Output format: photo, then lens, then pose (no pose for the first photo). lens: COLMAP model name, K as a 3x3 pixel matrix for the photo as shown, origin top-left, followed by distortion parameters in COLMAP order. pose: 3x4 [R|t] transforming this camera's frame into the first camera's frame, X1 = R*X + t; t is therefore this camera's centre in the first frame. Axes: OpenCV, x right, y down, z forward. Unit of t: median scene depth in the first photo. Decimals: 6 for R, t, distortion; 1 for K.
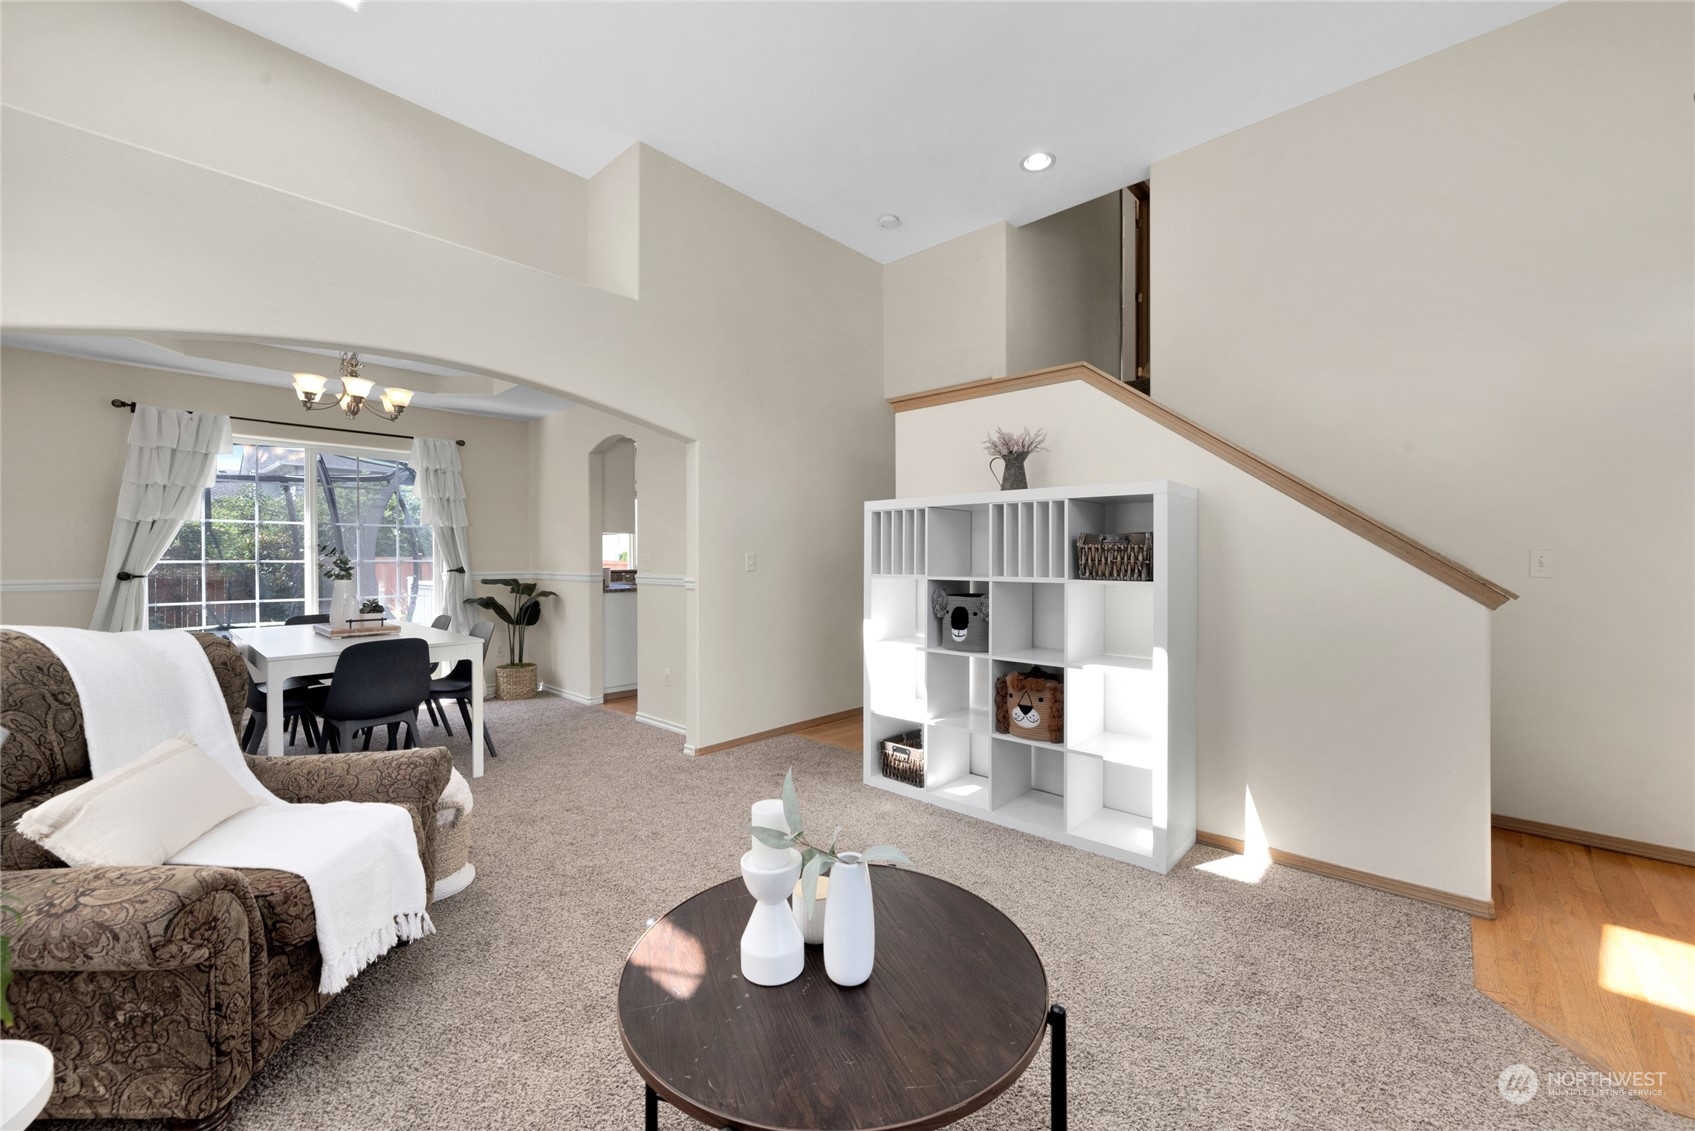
lens RADIAL K [[652.4, 0, 851.6], [0, 652.4, 564.3], [0, 0, 1]] dist [0.001784, 0.000019]
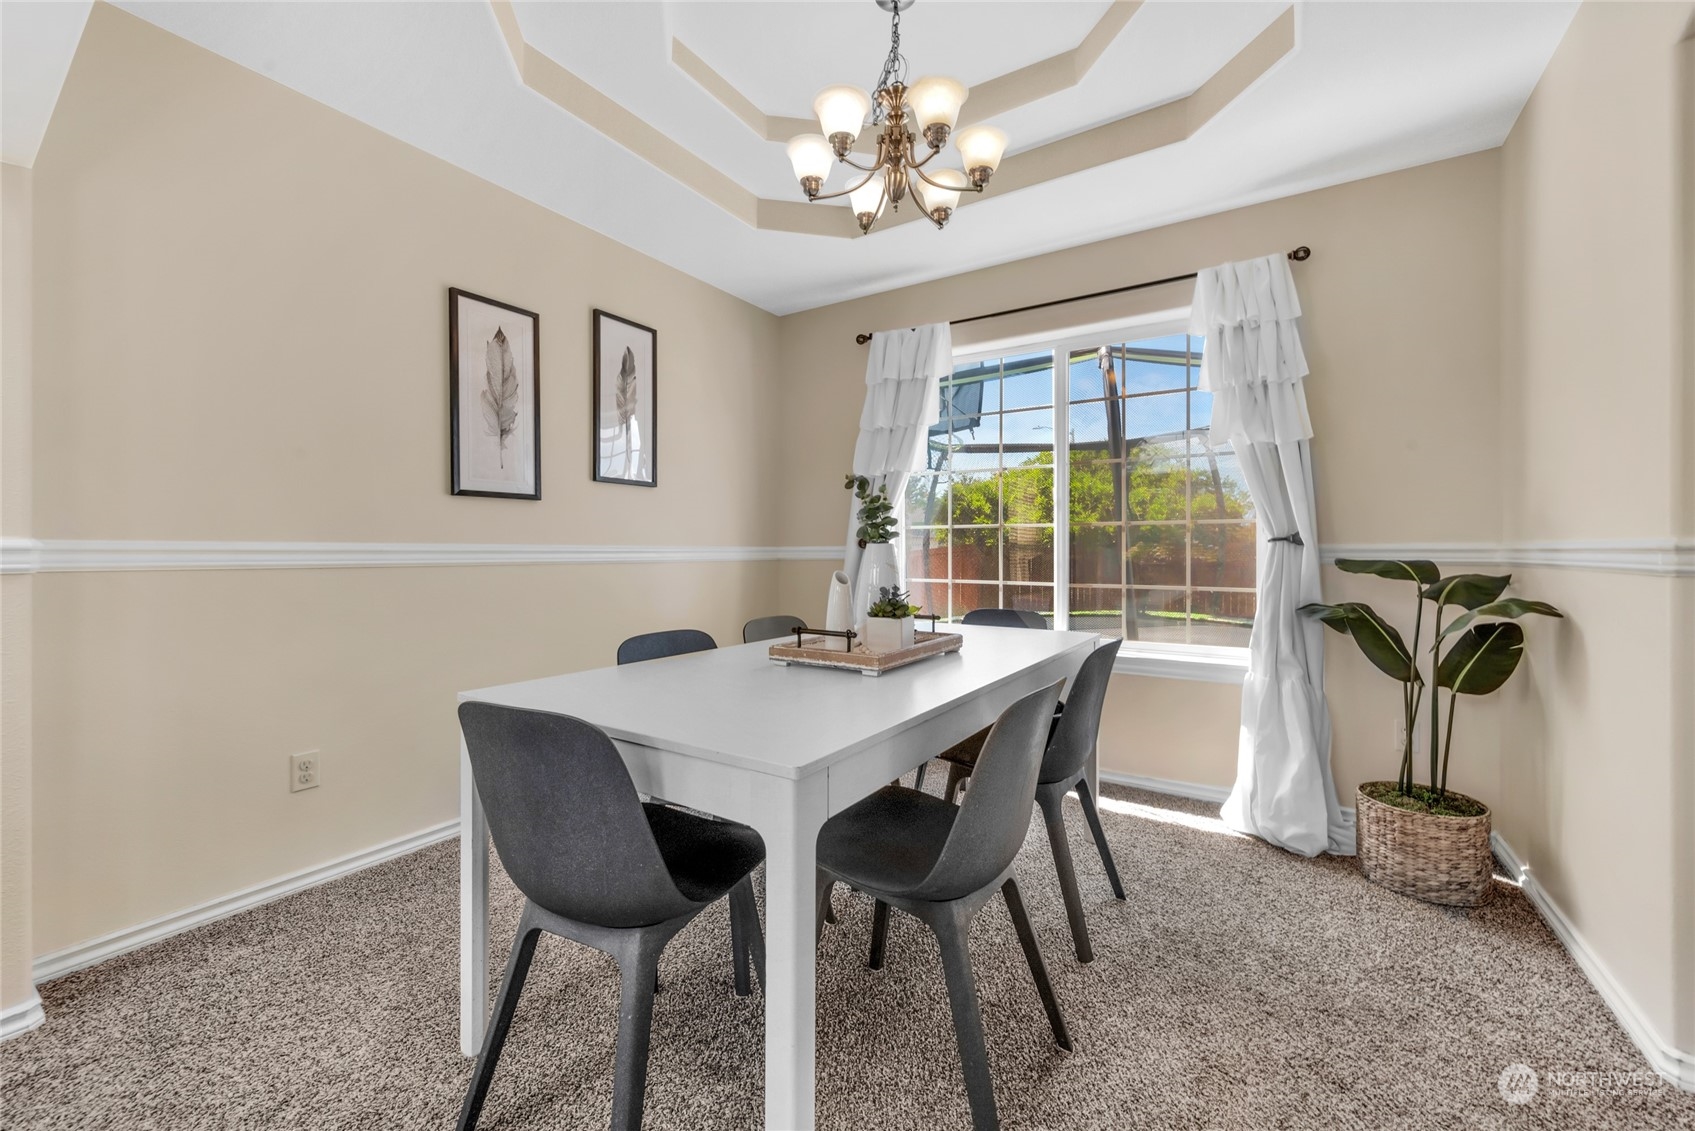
lens RADIAL K [[678.7, 0, 855.8], [0, 678.7, 555.2], [0, 0, 1]] dist [0.002868, -0.000196]
pose [[0.176064, 0.008303, -0.984344, -0.201159], [-0.008677, 0.999939, 0.006882, 0.020715], [0.984340, 0.007329, 0.176125, 0.650090]]
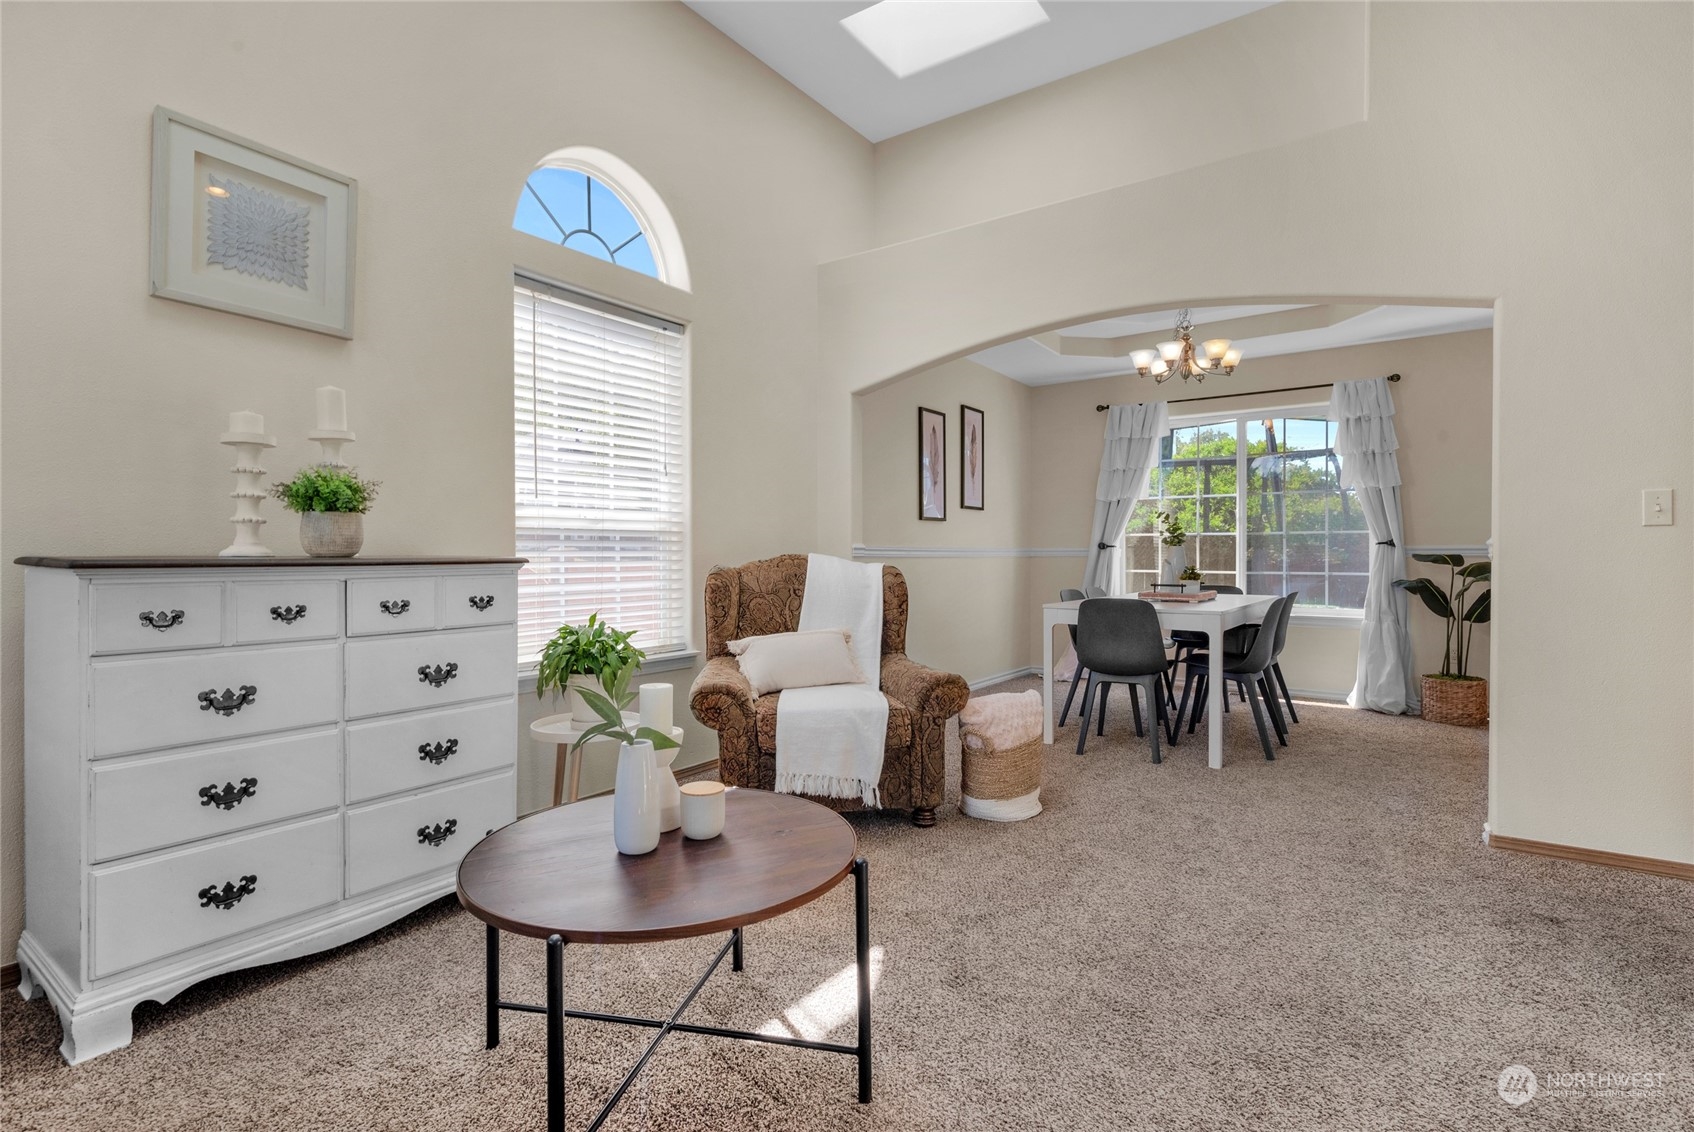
lens RADIAL K [[826.2, 0, 855.2], [0, 826.2, 561.4], [0, 0, 1]] dist [-0.000877, -0.000537]
pose [[0.134448, 0.010616, -0.990864, 0.299625], [-0.009215, 0.999913, 0.009463, 0.029038], [0.990878, 0.007858, 0.134534, 0.250198]]
